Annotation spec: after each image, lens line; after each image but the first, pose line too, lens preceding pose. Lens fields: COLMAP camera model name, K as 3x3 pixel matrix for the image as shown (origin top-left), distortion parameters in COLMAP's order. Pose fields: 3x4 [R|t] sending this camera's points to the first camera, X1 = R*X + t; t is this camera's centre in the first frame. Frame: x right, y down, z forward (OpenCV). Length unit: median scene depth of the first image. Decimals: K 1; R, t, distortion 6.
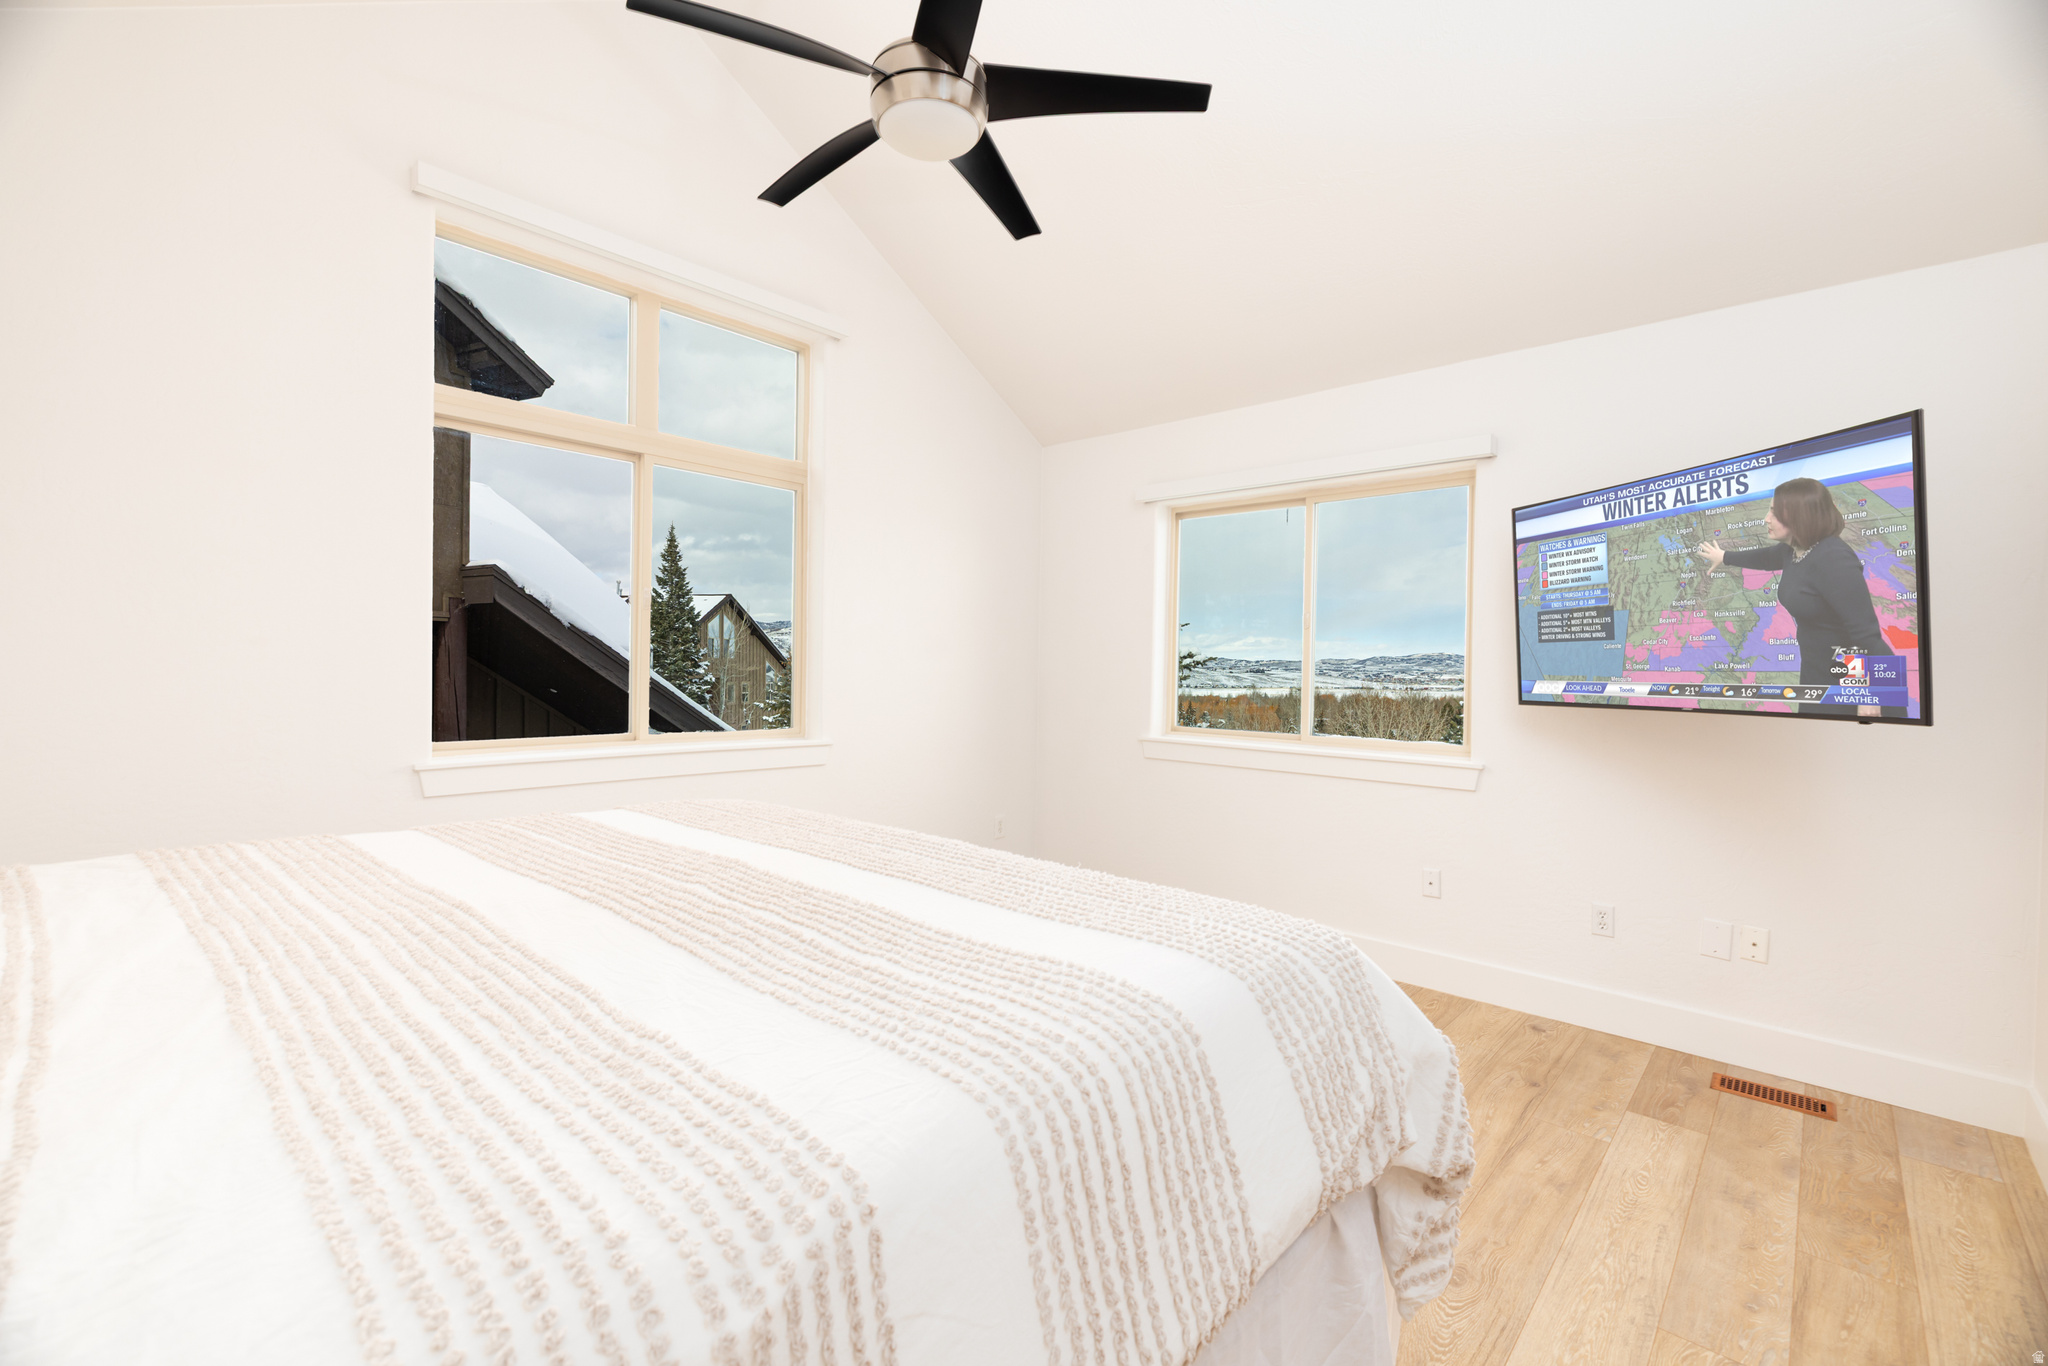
lens RADIAL K [[874.3, 0, 1024.0], [0, 874.3, 683.0], [0, 0, 1]] dist [0.001315, 0.000190]
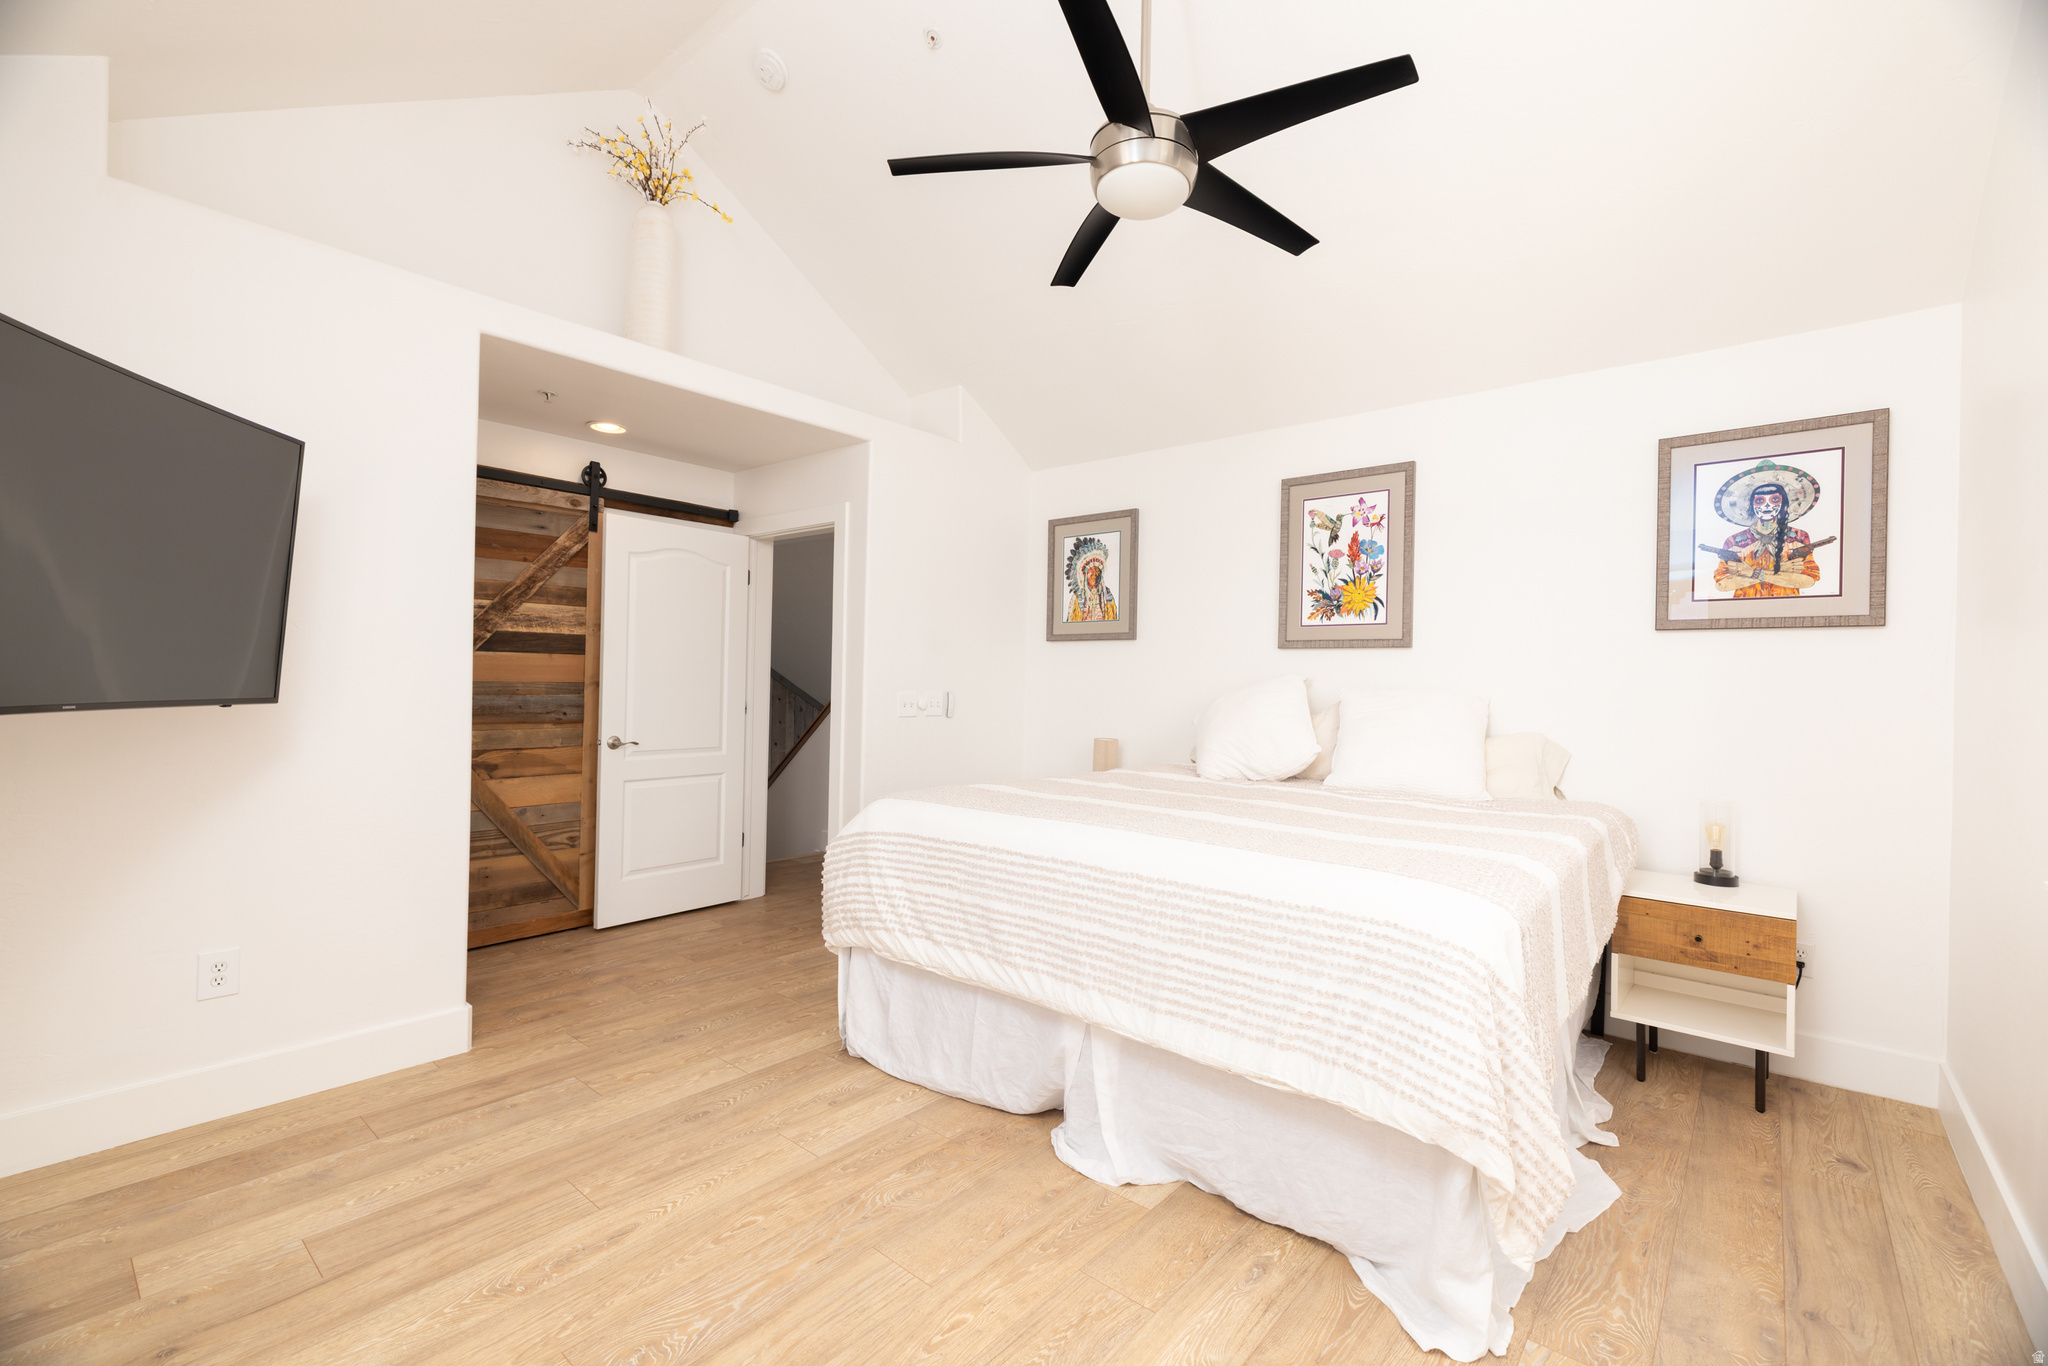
lens RADIAL K [[837.4, 0, 991.7], [0, 837.4, 667.2], [0, 0, 1]] dist [-0.000067, -0.000066]
pose [[-0.999308, -0.037194, 0.000821, 0.052732], [-0.037191, 0.999303, 0.003078, -0.036856], [-0.000935, 0.003045, -0.999995, 1.978300]]
